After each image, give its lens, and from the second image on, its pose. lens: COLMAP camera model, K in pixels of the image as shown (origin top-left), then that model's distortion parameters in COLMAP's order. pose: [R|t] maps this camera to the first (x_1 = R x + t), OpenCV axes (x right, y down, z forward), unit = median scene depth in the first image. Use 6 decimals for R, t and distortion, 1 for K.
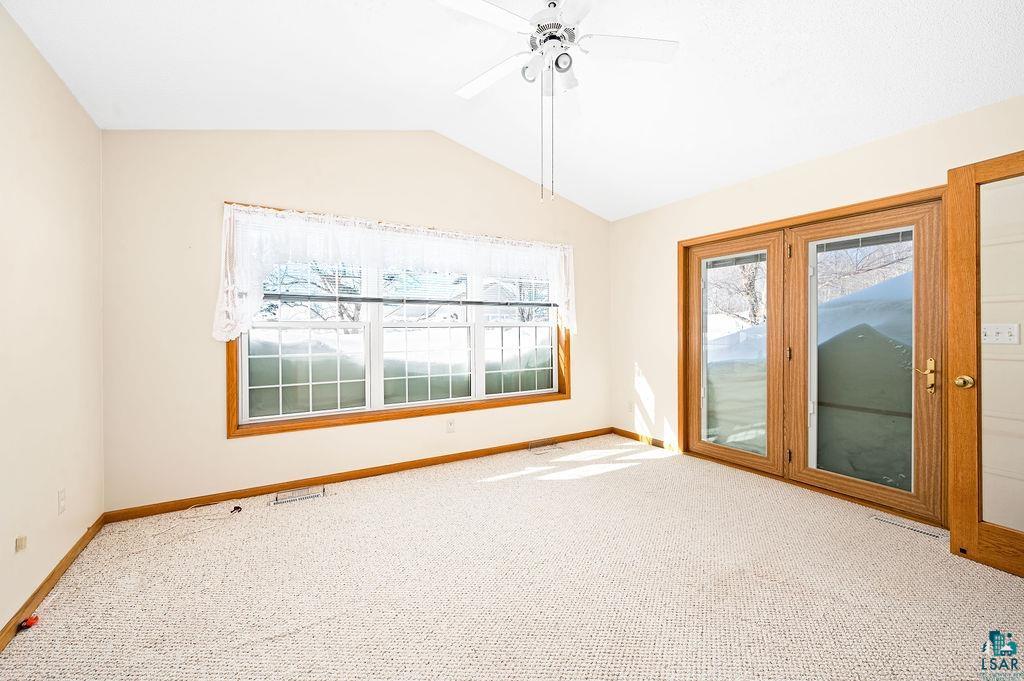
lens RADIAL K [[407.7, 0, 504.6], [0, 407.7, 337.6], [0, 0, 1]] dist [-0.001935, -0.000354]
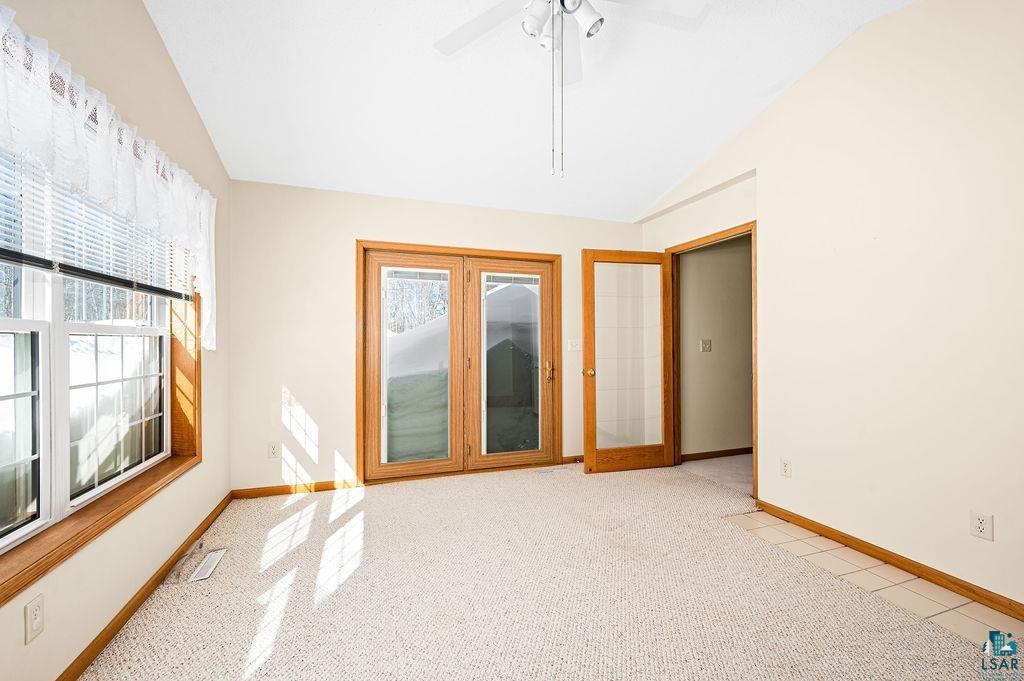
lens RADIAL K [[429.2, 0, 505.2], [0, 429.2, 343.3], [0, 0, 1]] dist [0.000492, 0.000727]
pose [[0.198691, 0.005089, 0.980049, -0.444985], [0.018371, 0.999791, -0.008916, -0.004461], [-0.979890, 0.019776, 0.198556, 0.584450]]
